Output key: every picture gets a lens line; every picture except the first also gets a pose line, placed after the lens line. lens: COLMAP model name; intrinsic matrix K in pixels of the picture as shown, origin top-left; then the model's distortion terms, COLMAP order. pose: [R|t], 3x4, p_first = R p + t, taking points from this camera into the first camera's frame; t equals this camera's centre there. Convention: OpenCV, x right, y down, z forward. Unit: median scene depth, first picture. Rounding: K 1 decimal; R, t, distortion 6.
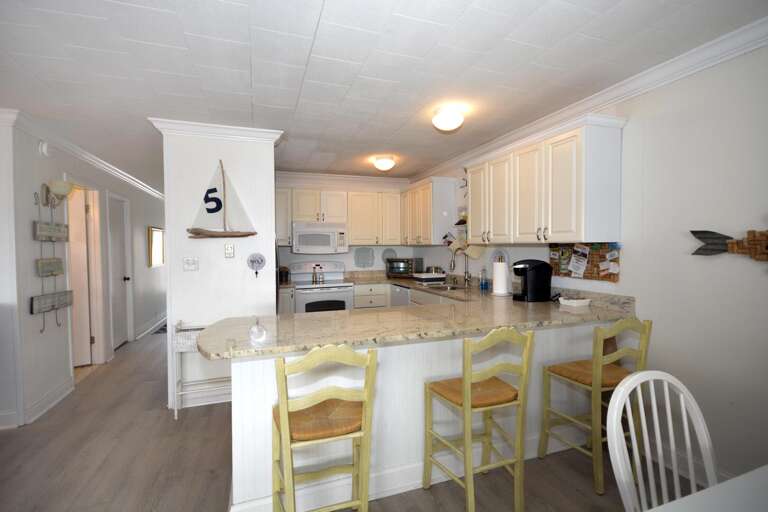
lens RADIAL K [[357.1, 0, 384.4], [0, 357.1, 251.7], [0, 0, 1]] dist [-0.003927, -0.000237]
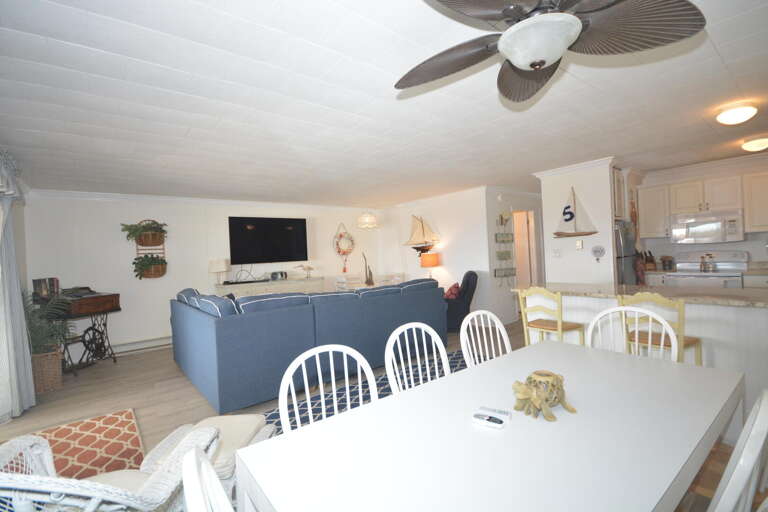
lens RADIAL K [[357.1, 0, 384.4], [0, 357.1, 257.1], [0, 0, 1]] dist [-0.003927, -0.000237]
pose [[0.320373, 0.004377, -0.947282, 0.756551], [0.033578, 0.999308, 0.015974, -0.001760], [0.946696, -0.036926, 0.320004, -0.292304]]
